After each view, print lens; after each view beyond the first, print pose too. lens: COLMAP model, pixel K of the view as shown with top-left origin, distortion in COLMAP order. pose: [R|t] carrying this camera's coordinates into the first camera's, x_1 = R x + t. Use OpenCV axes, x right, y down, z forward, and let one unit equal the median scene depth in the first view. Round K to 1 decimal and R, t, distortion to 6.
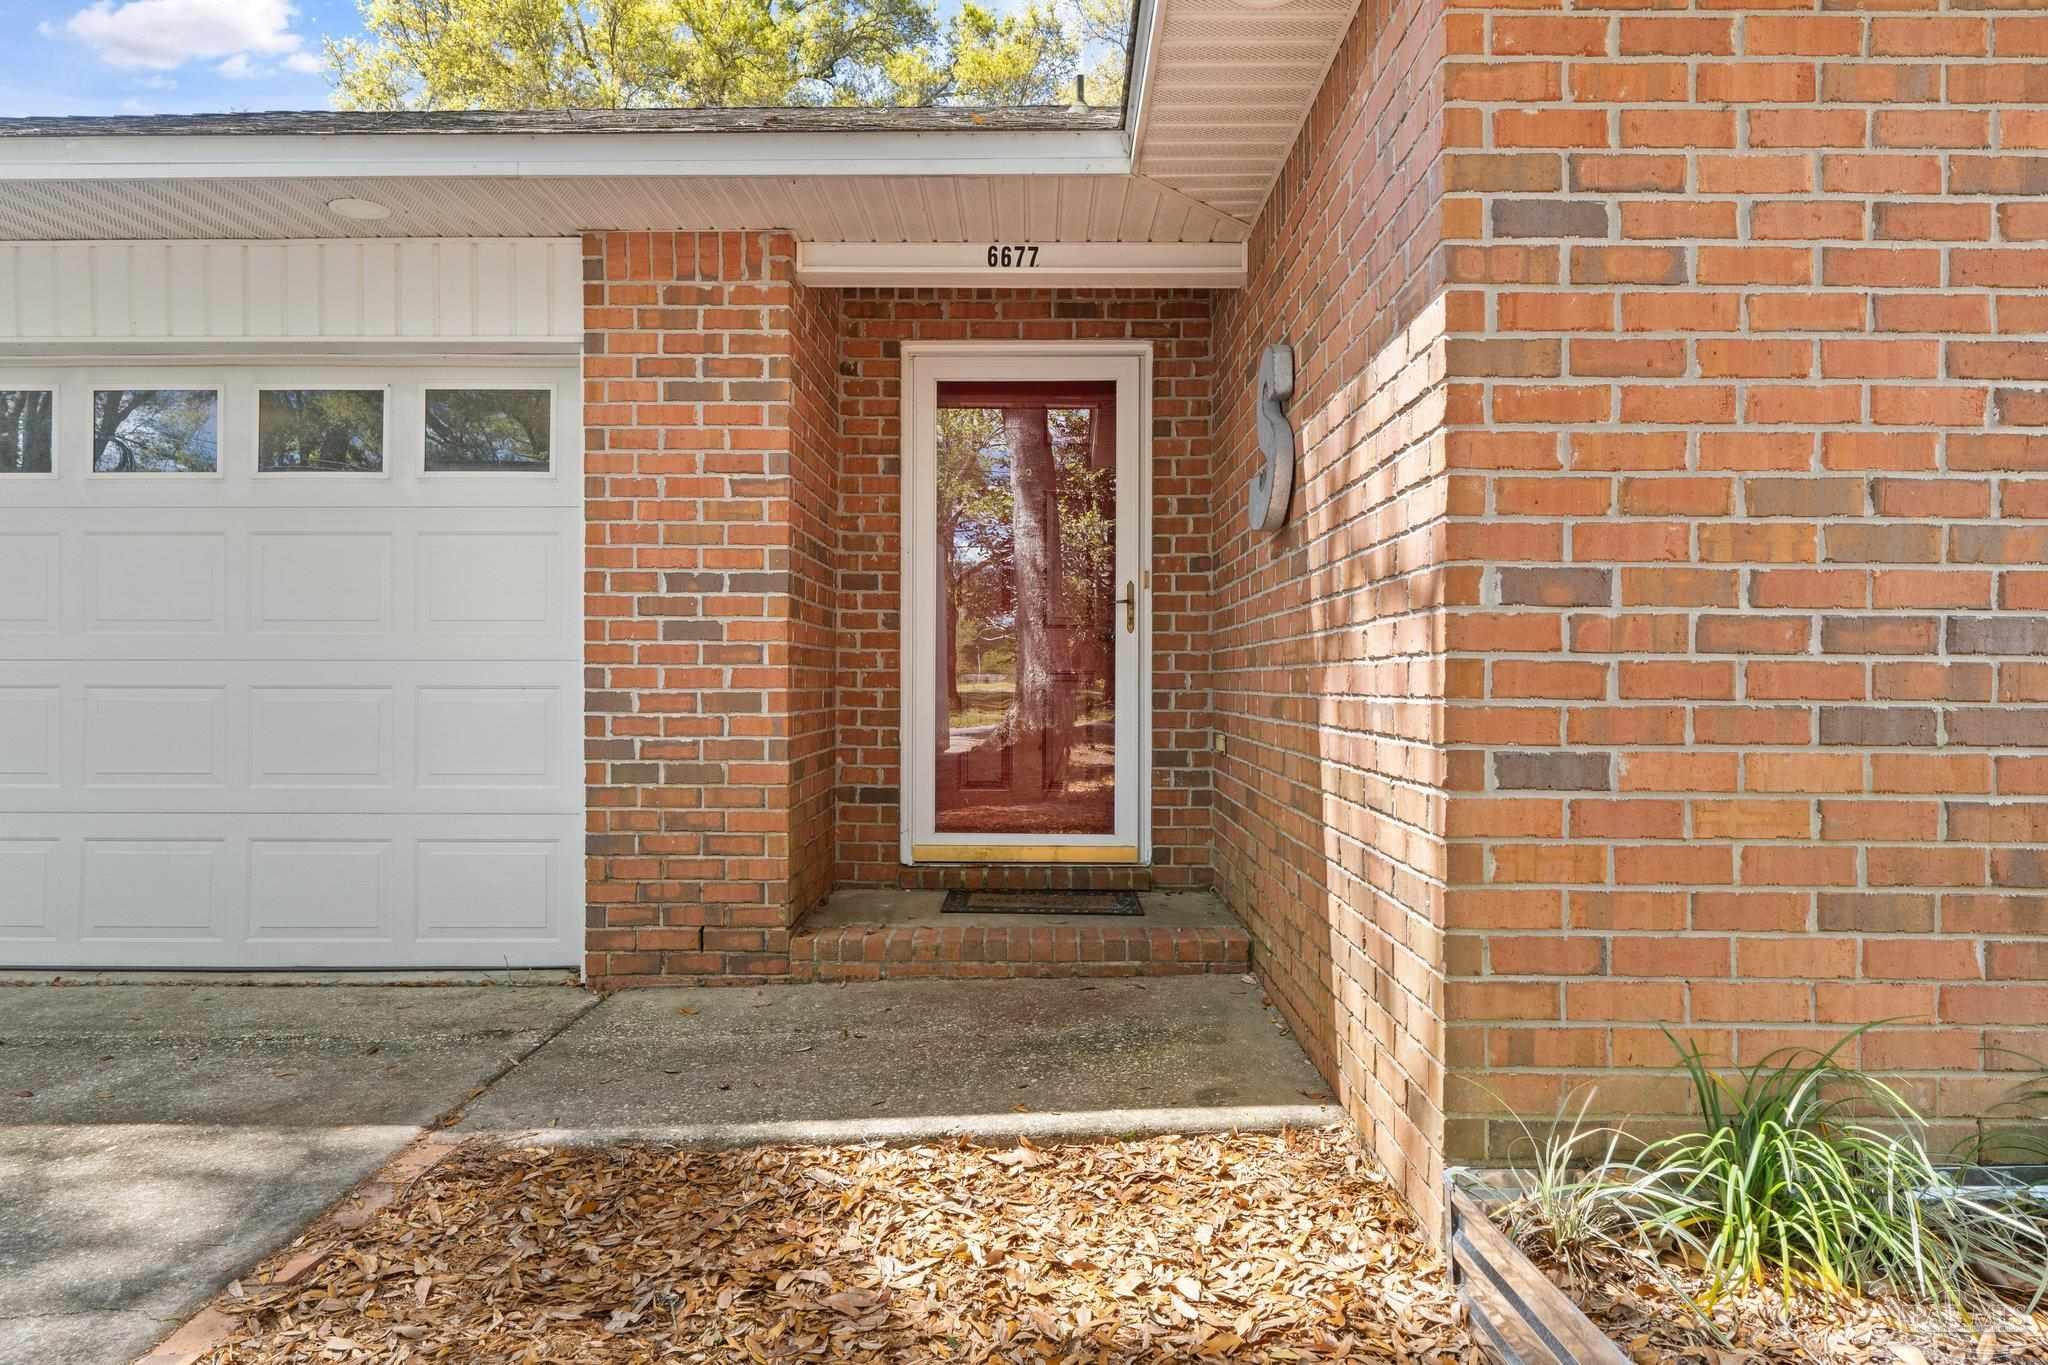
lens RADIAL K [[1224.7, 0, 1029.1], [0, 1224.7, 685.6], [0, 0, 1]] dist [0.004966, 0.000575]
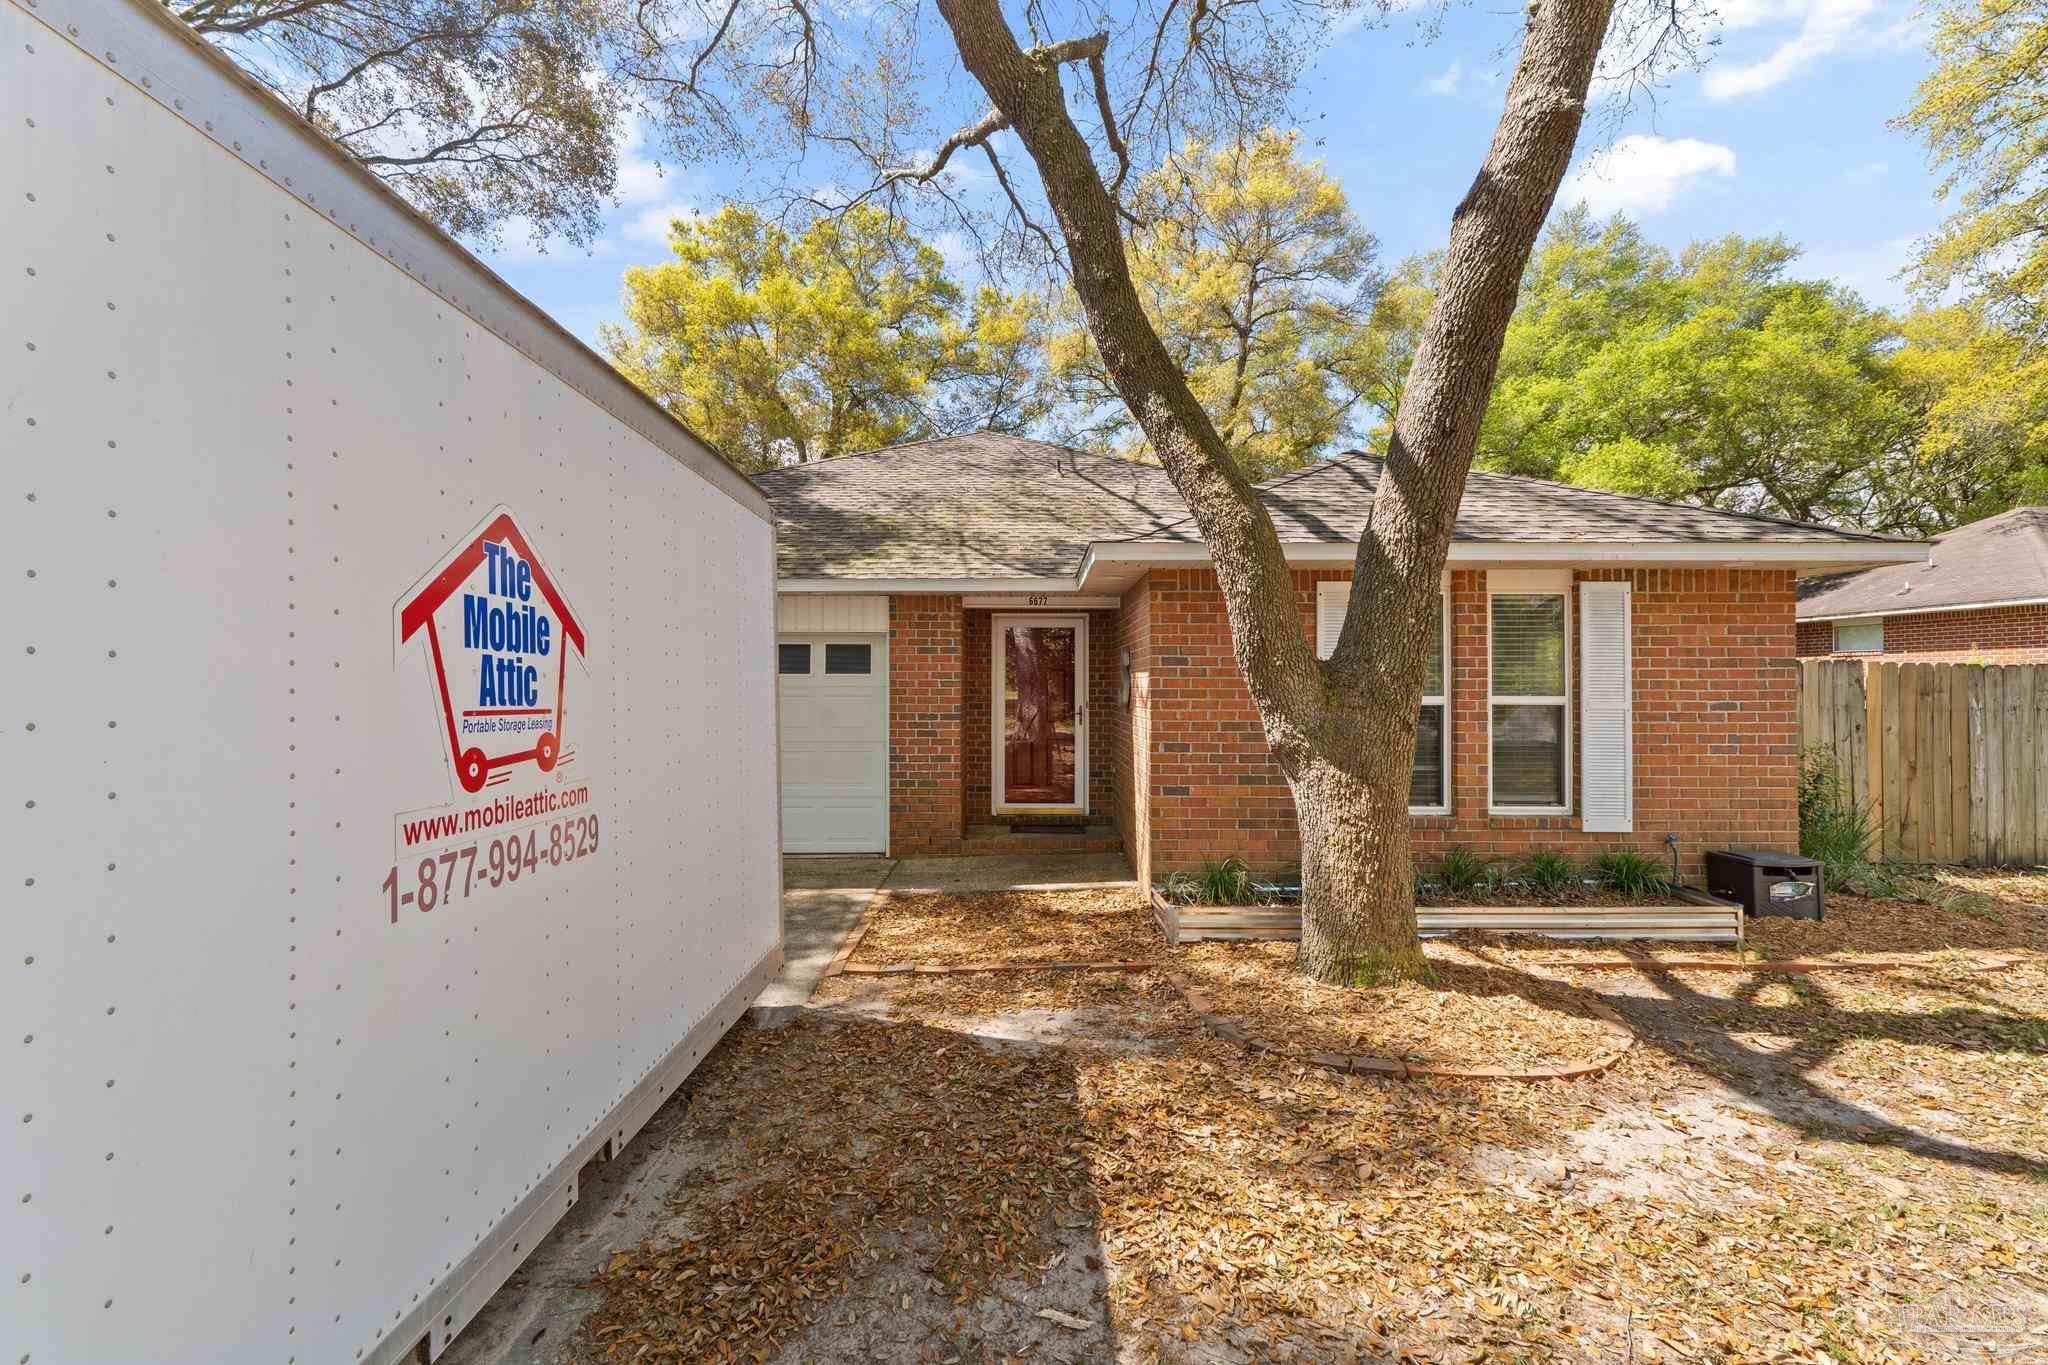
lens RADIAL K [[852.7, 0, 1022.0], [0, 852.7, 680.8], [0, 0, 1]] dist [0.007110, -0.000111]
pose [[0.999979, -0.002701, 0.005813, -0.063866], [0.002797, 0.999859, -0.016582, -0.134327], [-0.005767, 0.016598, 0.999846, -0.999152]]
